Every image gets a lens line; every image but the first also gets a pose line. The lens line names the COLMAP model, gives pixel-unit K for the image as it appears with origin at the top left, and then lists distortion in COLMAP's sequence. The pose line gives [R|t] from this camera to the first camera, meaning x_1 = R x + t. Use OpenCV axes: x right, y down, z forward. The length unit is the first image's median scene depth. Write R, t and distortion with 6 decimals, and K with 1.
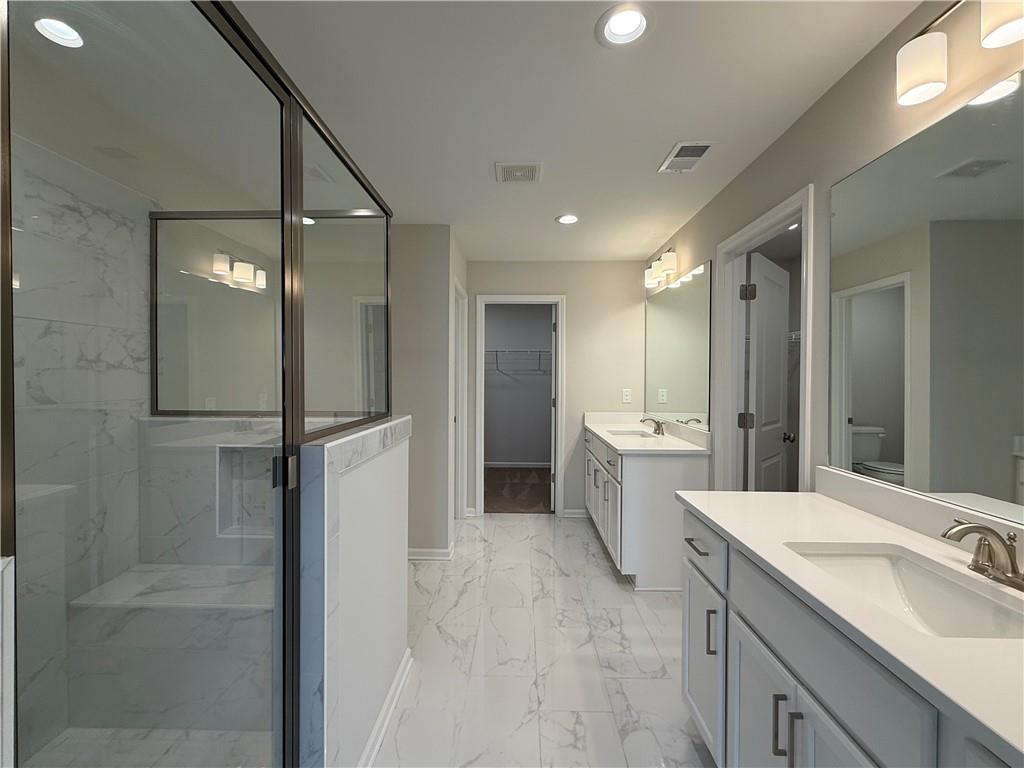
lens RADIAL K [[458.7, 0, 511.8], [0, 458.7, 379.3], [0, 0, 1]] dist [0.001768, -0.000170]
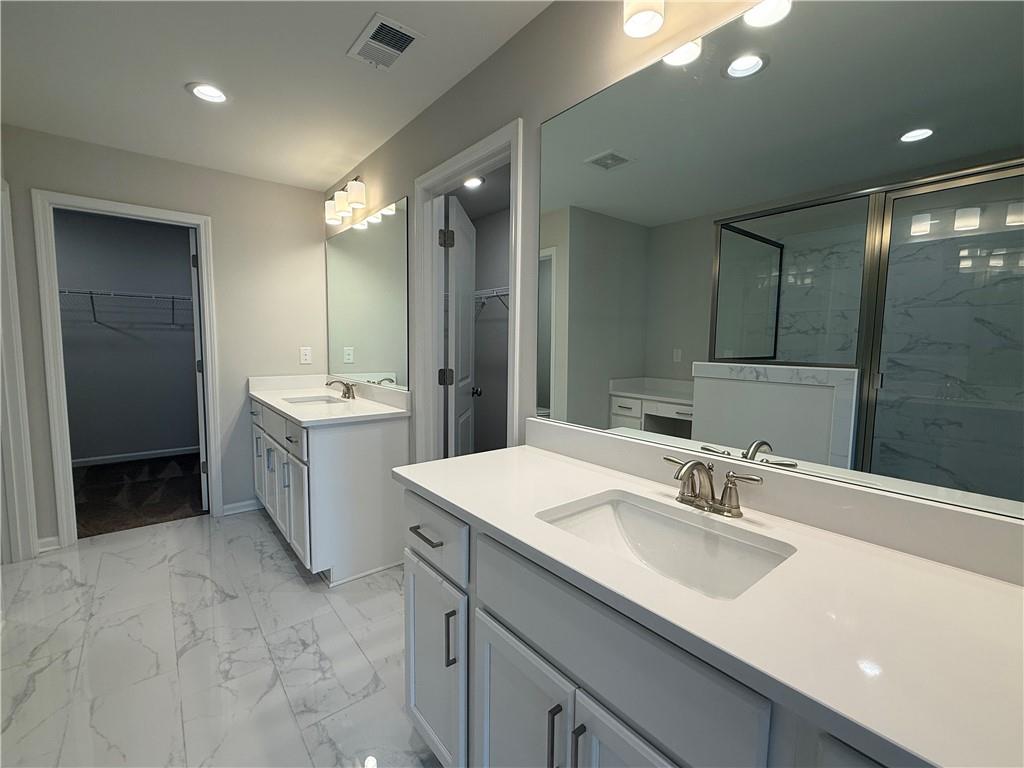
lens RADIAL K [[444.5, 0, 511.9], [0, 444.5, 382.5], [0, 0, 1]] dist [-0.000501, 0.000512]
pose [[0.764037, -0.052662, 0.643020, 0.023369], [-0.003620, 0.996298, 0.085896, 0.021896], [-0.645162, -0.067955, 0.761018, 0.212024]]
